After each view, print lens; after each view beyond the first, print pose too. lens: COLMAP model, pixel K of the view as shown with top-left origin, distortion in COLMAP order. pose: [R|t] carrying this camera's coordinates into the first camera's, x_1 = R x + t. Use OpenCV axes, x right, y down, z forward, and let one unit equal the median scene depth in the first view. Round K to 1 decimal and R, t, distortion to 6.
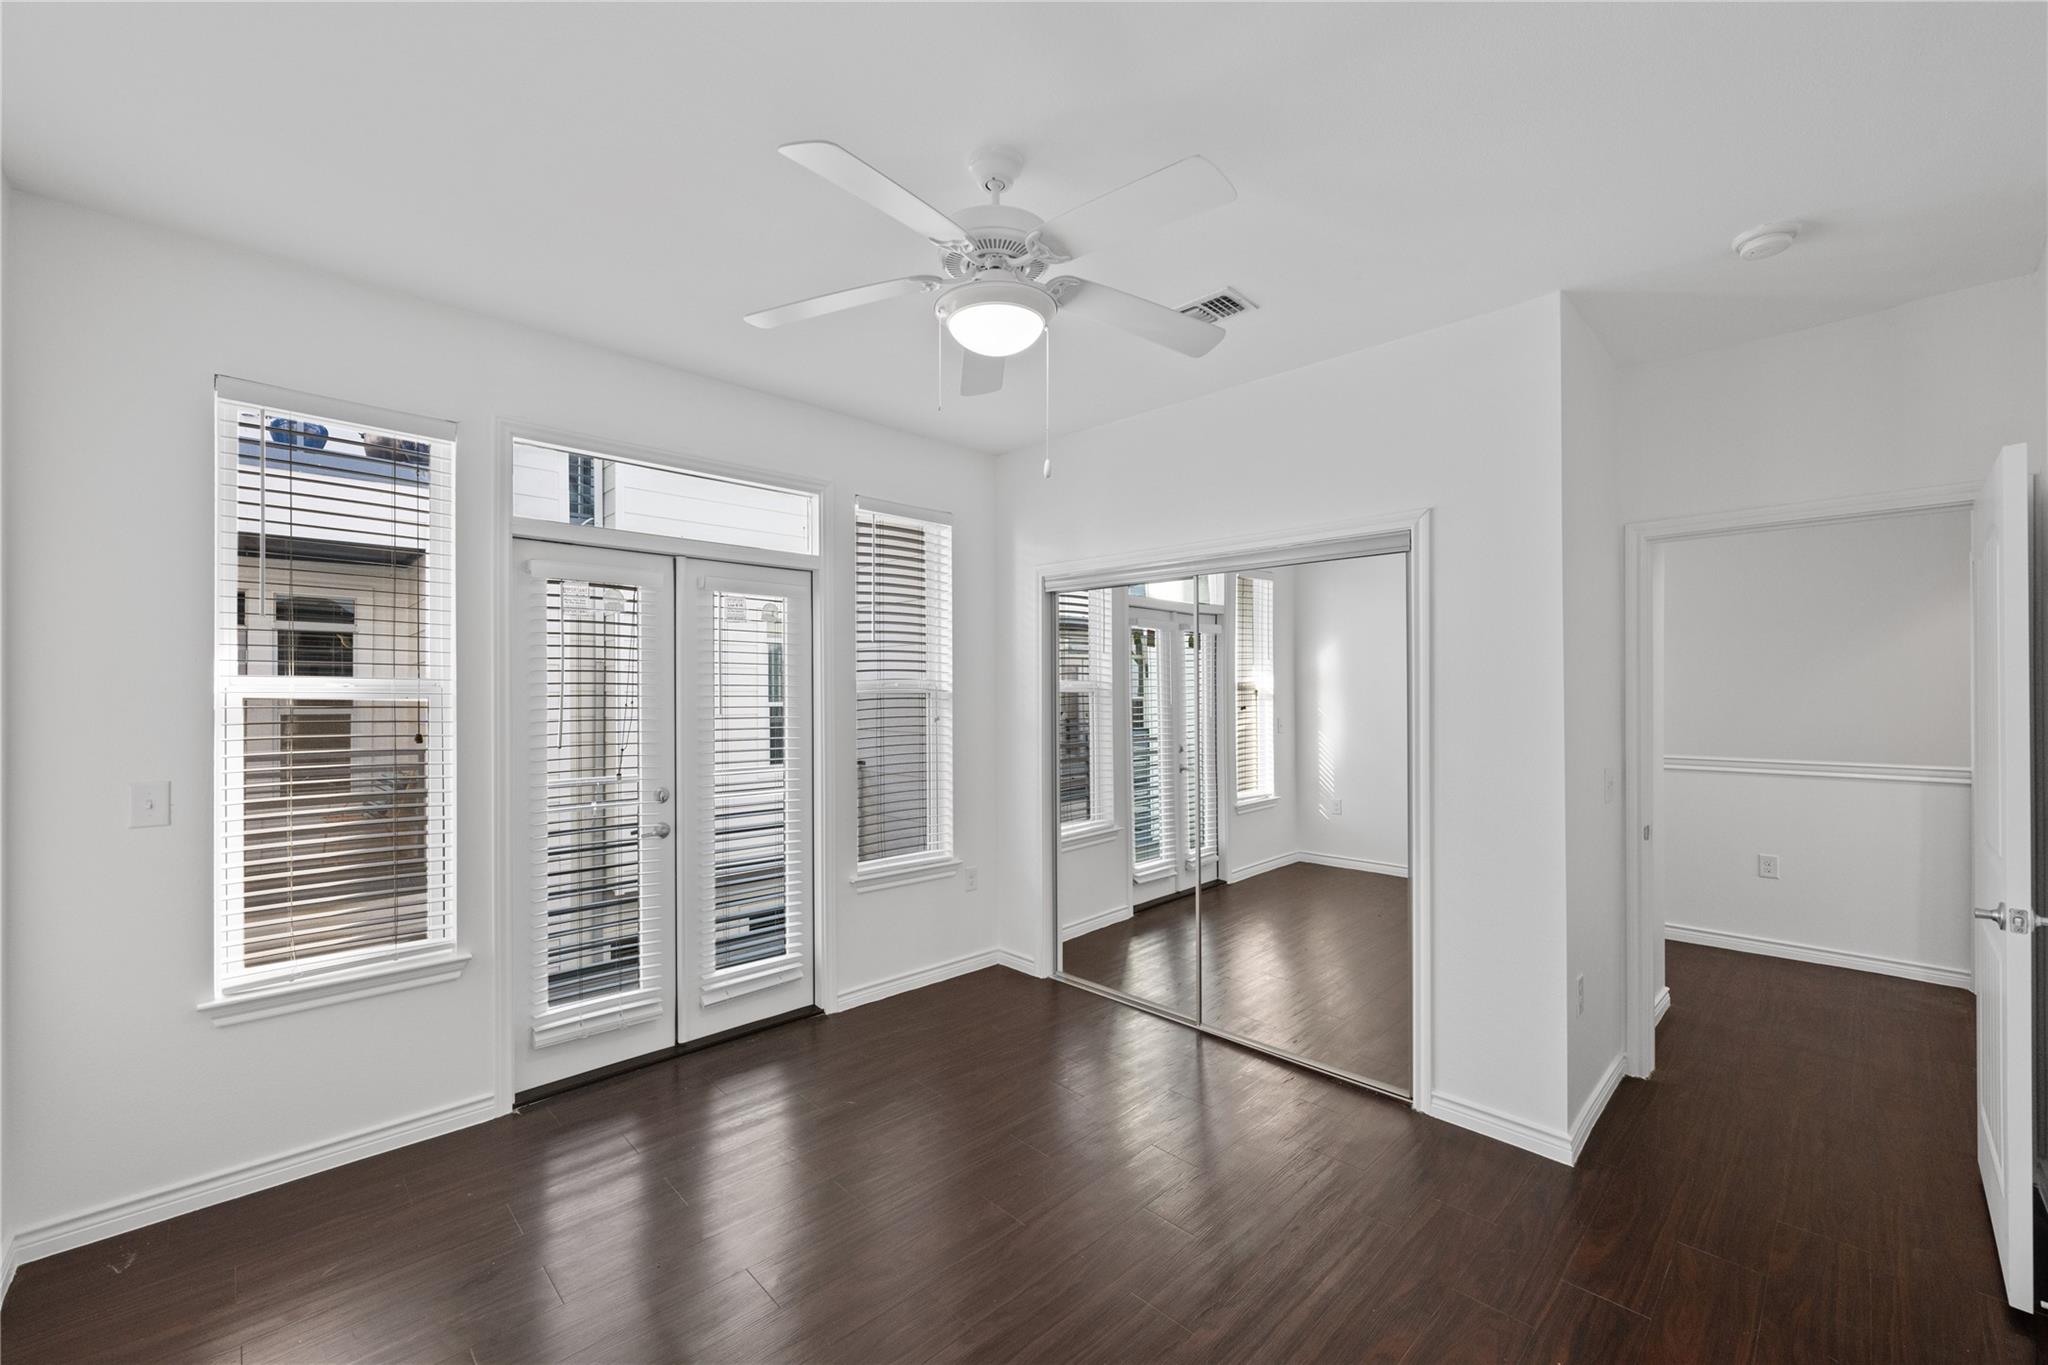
lens RADIAL K [[812.4, 0, 1018.6], [0, 812.4, 681.0], [0, 0, 1]] dist [0.000671, 0.000519]
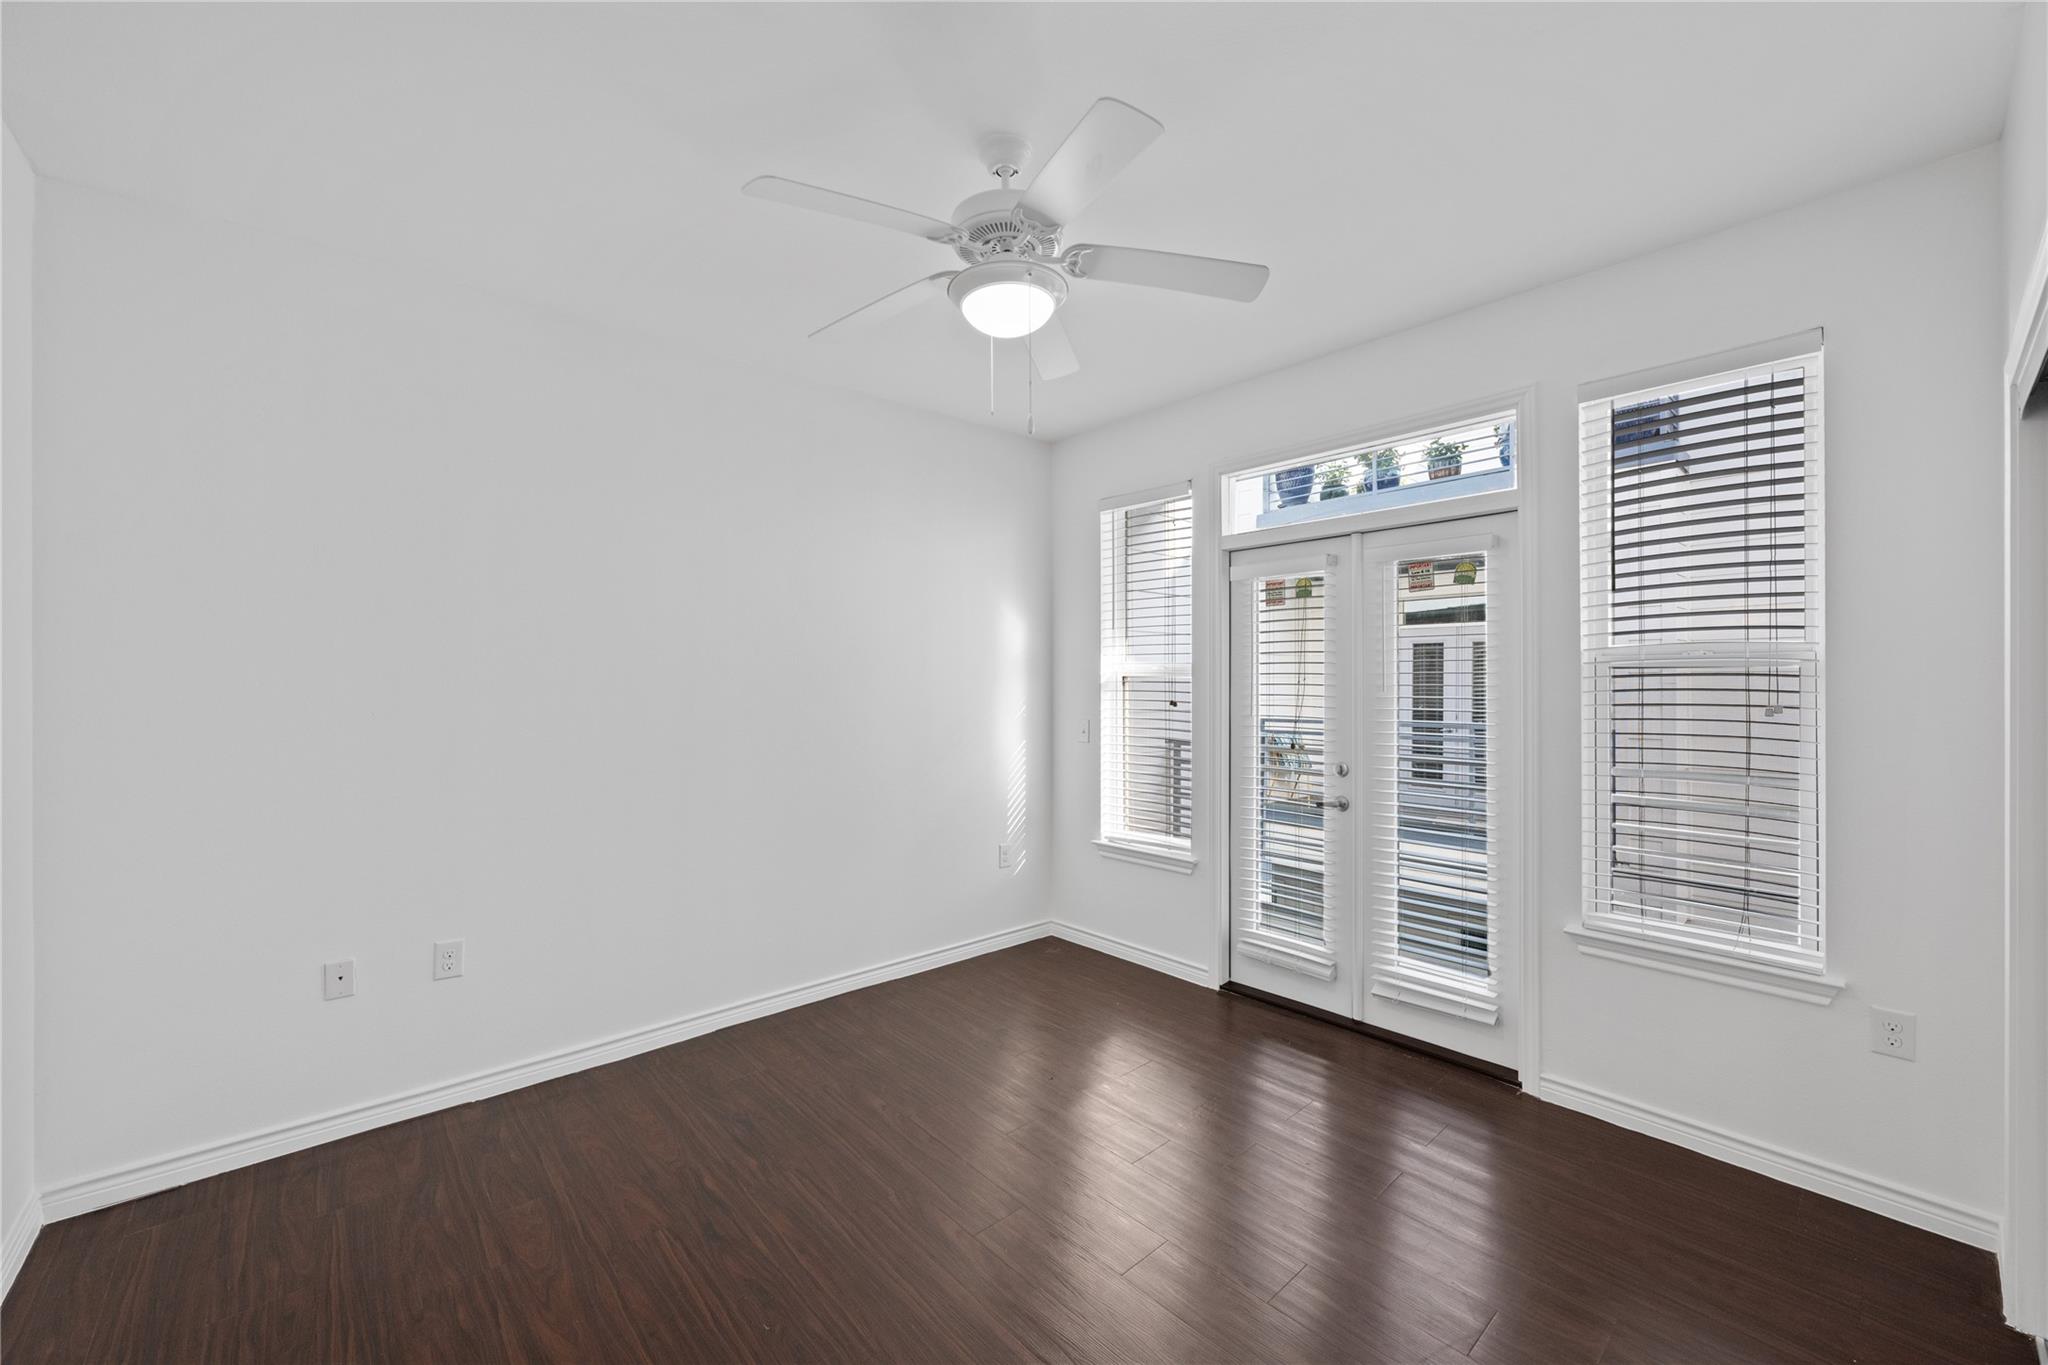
lens RADIAL K [[812.4, 0, 1031.0], [0, 812.4, 682.6], [0, 0, 1]] dist [0.000671, 0.000519]
pose [[-0.042092, 0.004540, -0.999103, 0.588772], [0.022838, 0.999733, 0.003580, 0.016620], [0.998853, -0.022667, -0.042185, 0.636520]]
